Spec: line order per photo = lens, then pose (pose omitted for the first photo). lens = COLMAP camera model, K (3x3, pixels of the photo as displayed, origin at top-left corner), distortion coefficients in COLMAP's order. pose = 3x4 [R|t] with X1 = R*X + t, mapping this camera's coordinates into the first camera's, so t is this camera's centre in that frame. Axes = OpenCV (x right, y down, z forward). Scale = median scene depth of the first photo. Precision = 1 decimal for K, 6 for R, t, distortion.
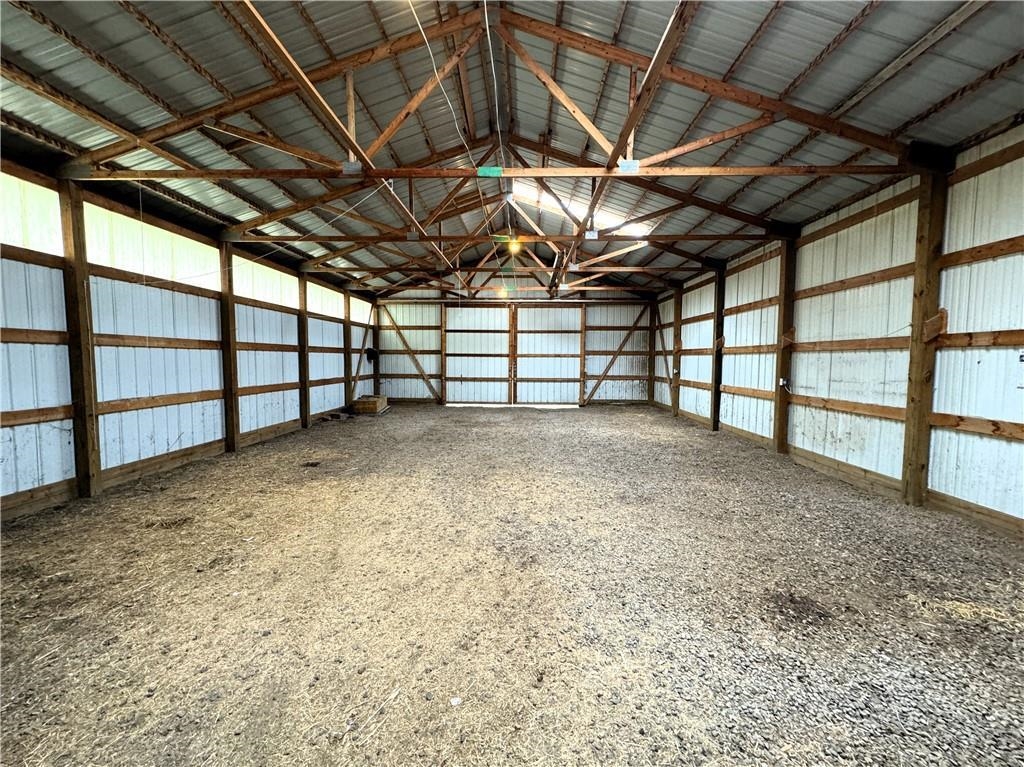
lens RADIAL K [[413.0, 0, 510.4], [0, 413.0, 384.3], [0, 0, 1]] dist [-0.001828, 0.000045]
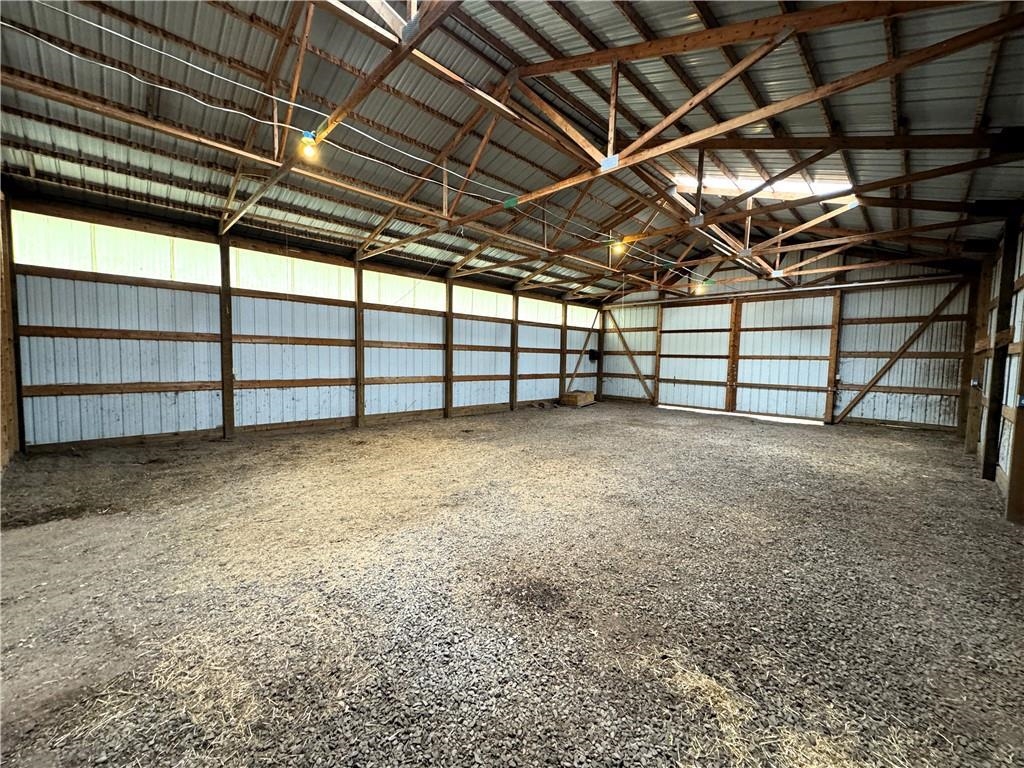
lens RADIAL K [[413.0, 0, 516.3], [0, 413.0, 386.2], [0, 0, 1]] dist [-0.001828, 0.000045]
pose [[0.725598, 0.056169, -0.685822, 0.276775], [-0.058740, 0.998081, 0.019596, 0.002453], [0.685607, 0.026066, 0.727505, 0.042177]]
